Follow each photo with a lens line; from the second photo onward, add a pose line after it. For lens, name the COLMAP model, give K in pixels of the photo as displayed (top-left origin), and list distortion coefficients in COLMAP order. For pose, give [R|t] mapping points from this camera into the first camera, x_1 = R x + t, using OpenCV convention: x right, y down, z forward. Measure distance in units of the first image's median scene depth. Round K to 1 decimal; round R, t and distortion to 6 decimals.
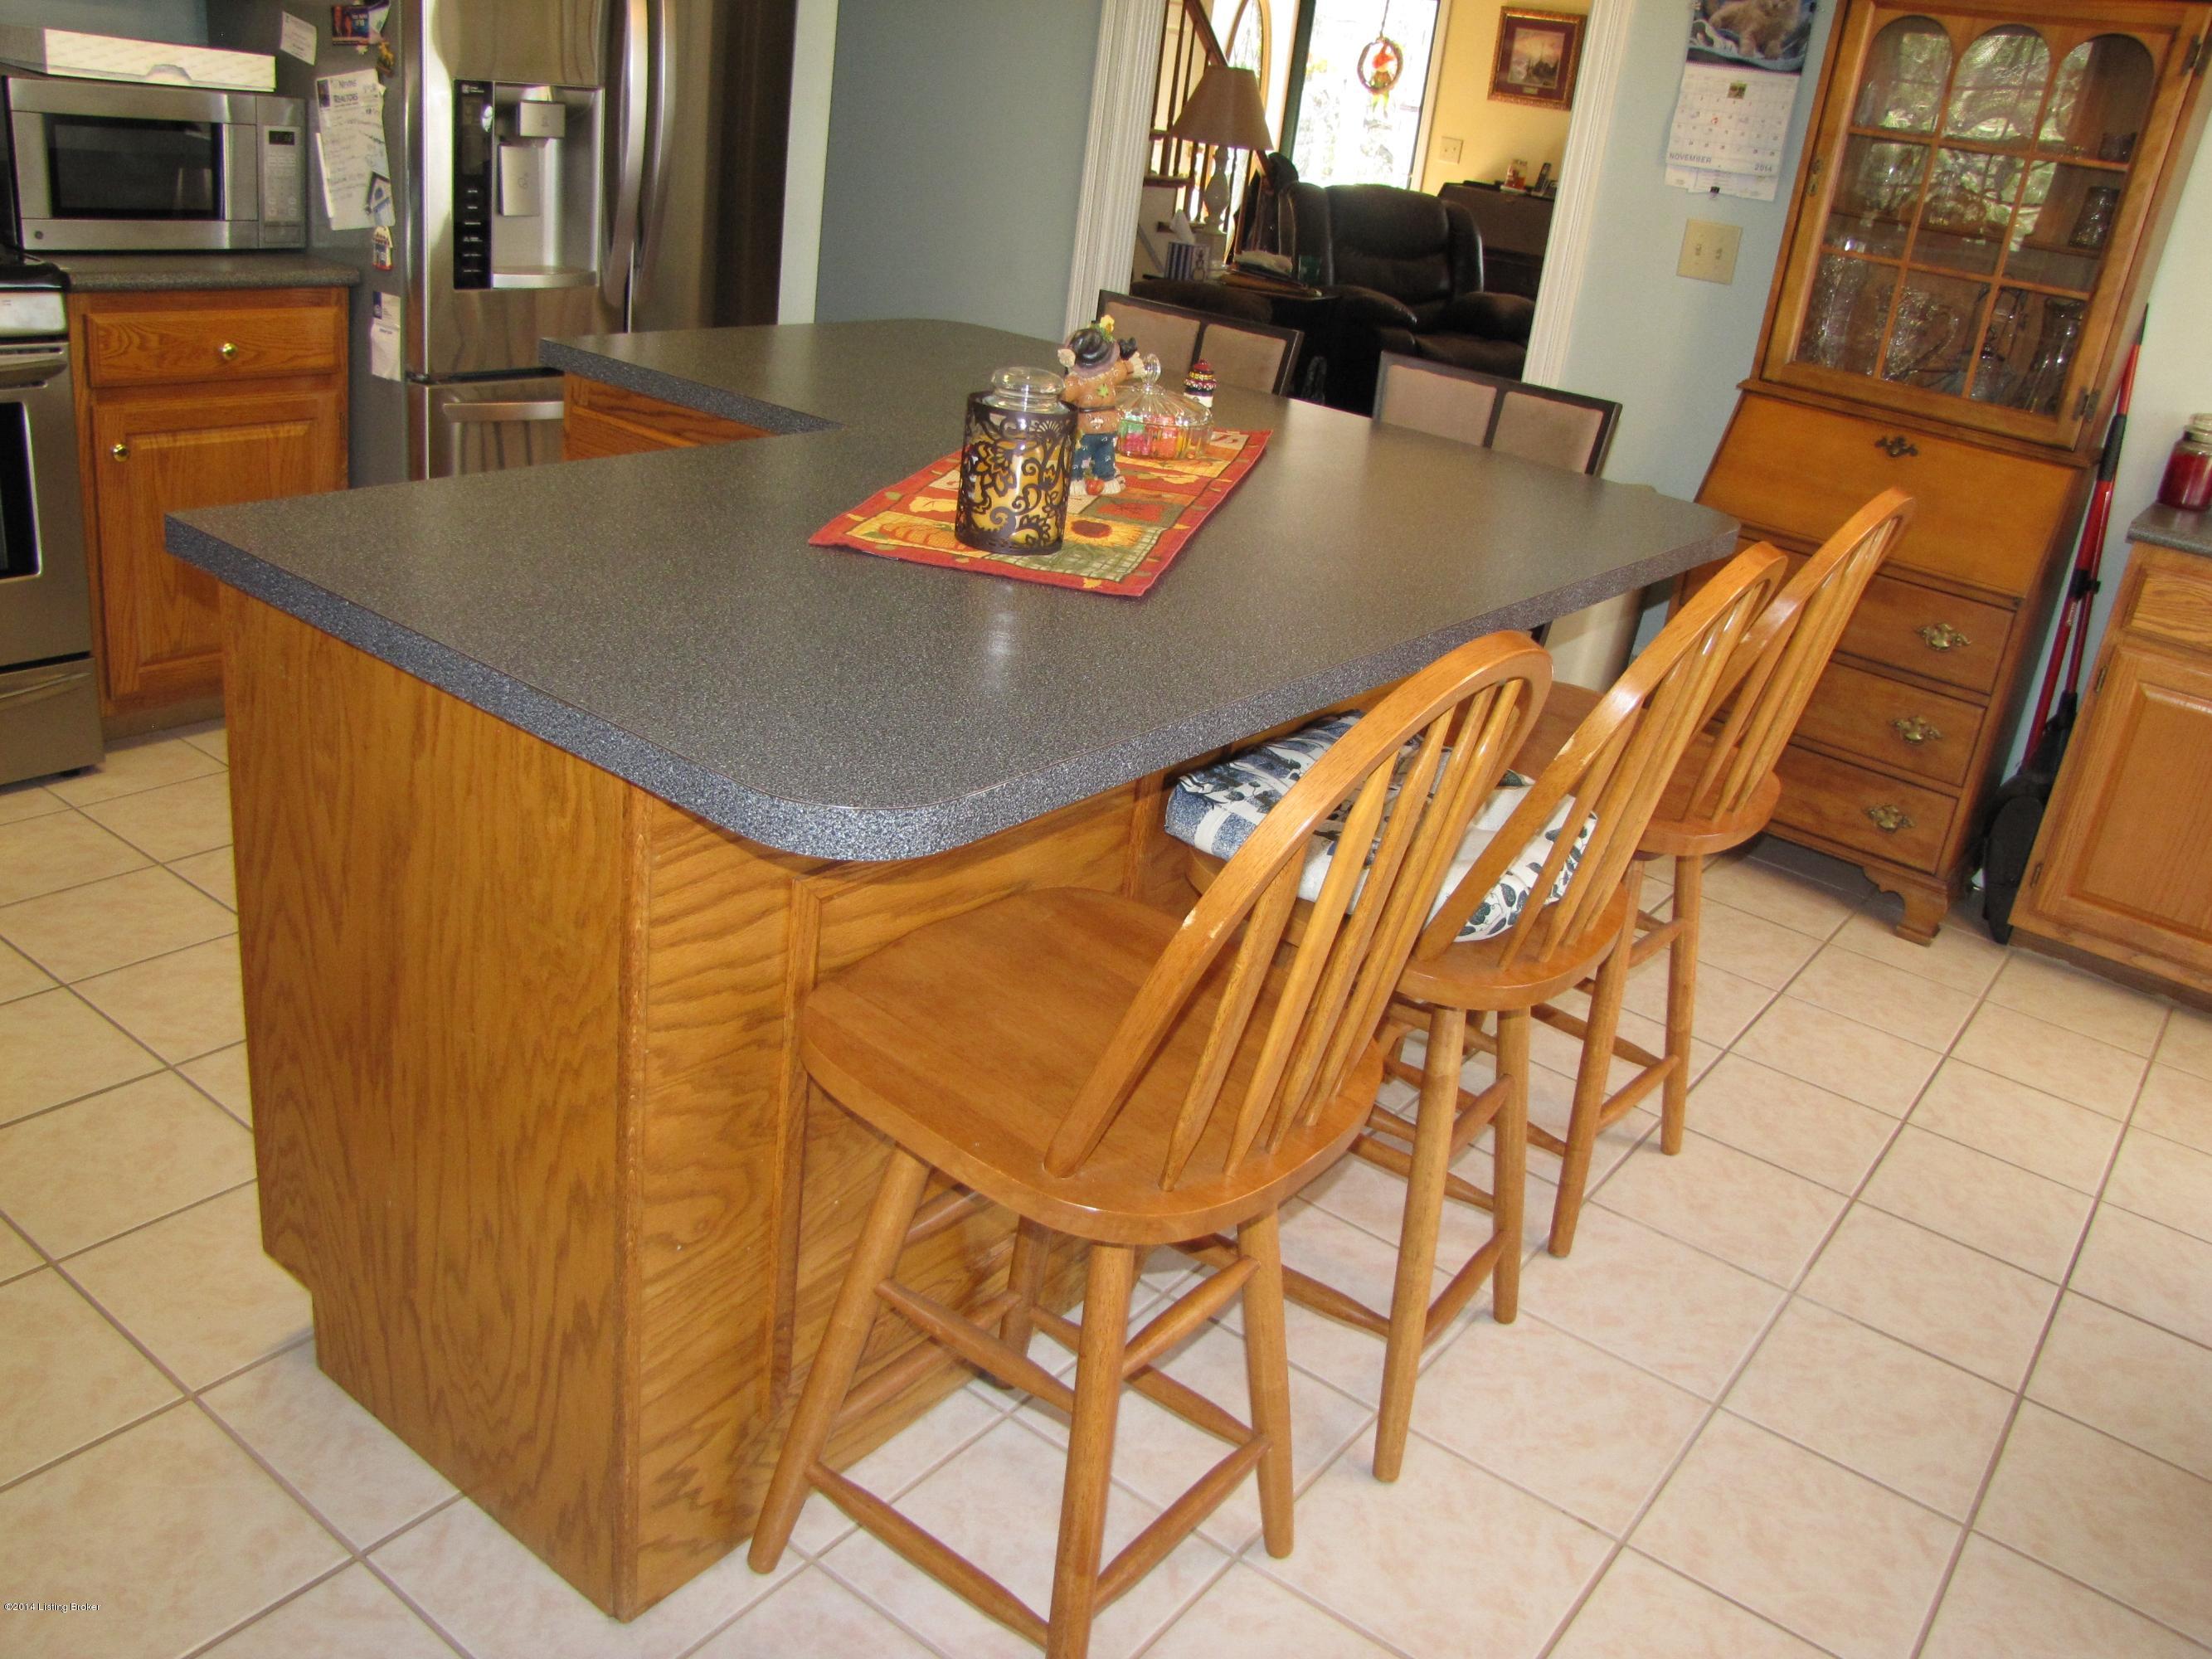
lens RADIAL K [[1837.0, 0, 1115.4], [0, 1837.0, 822.4], [0, 0, 1]] dist [-0.179273, 0.140570]
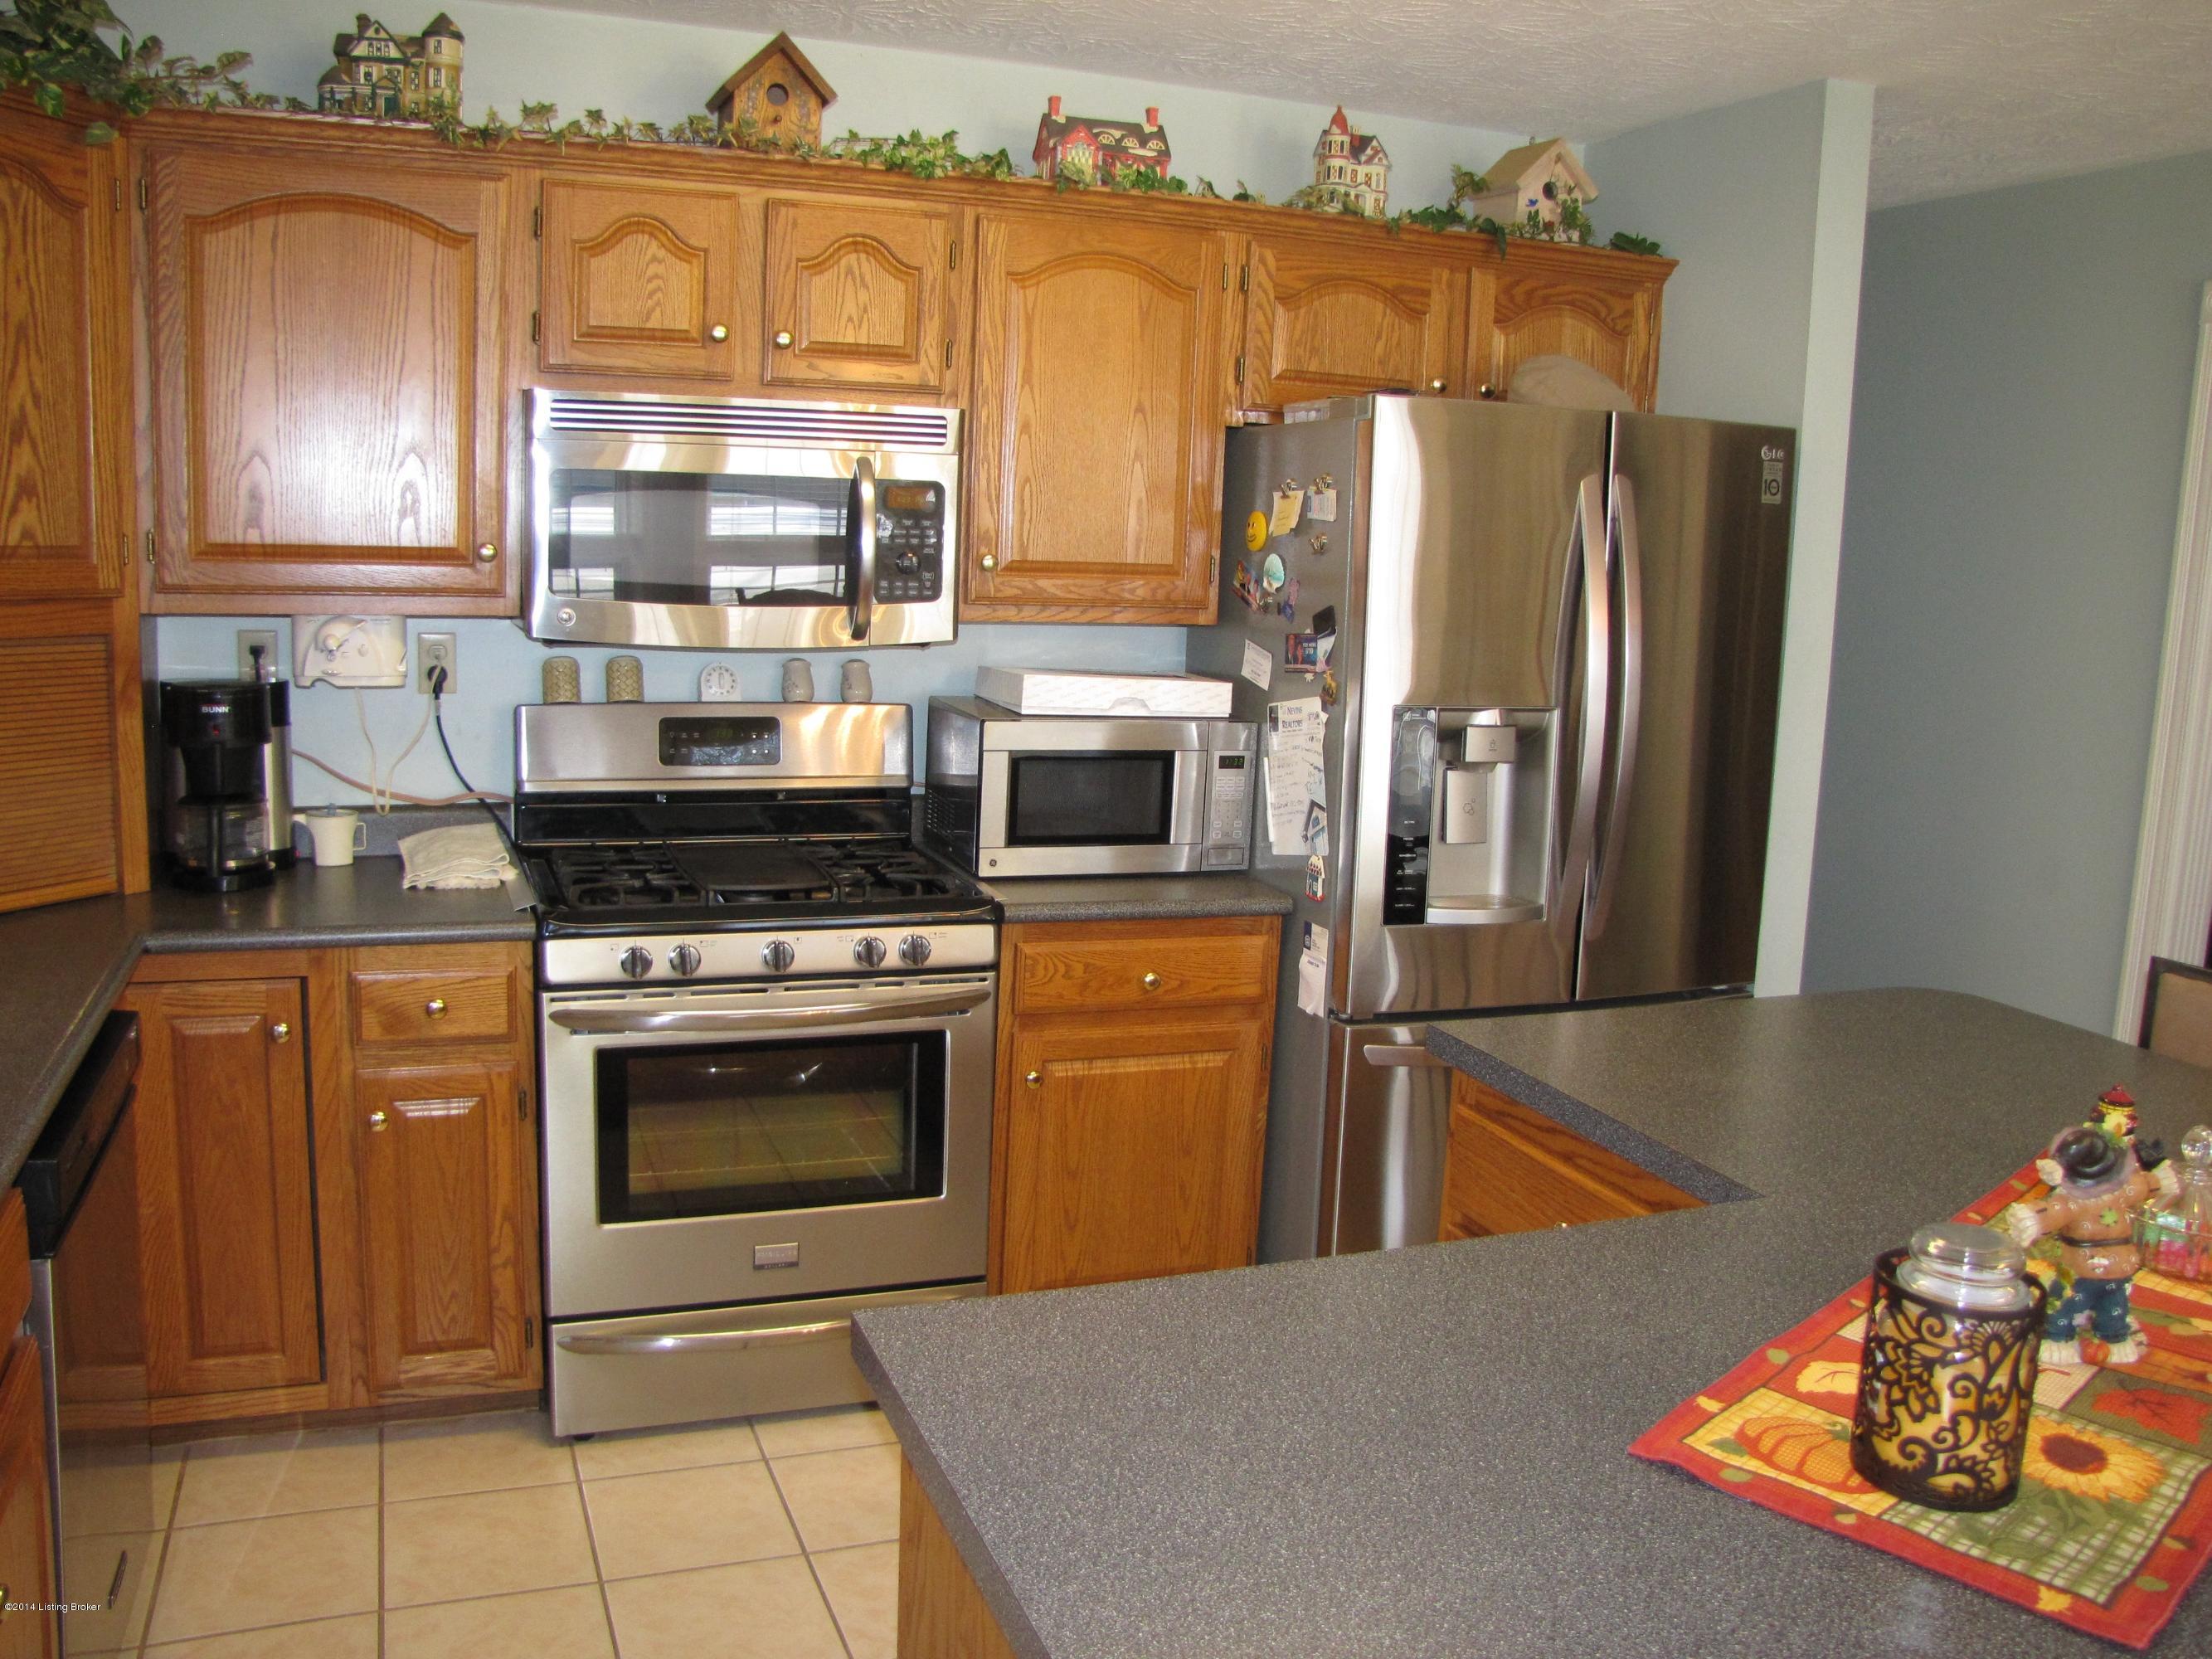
lens RADIAL K [[1837.0, 0, 1100.3], [0, 1837.0, 817.8], [0, 0, 1]] dist [-0.179273, 0.140570]
pose [[0.839571, -0.008998, -0.543175, 0.021644], [-0.144553, 0.960116, -0.239335, -0.110720], [0.523665, 0.279456, 0.804785, 0.149801]]
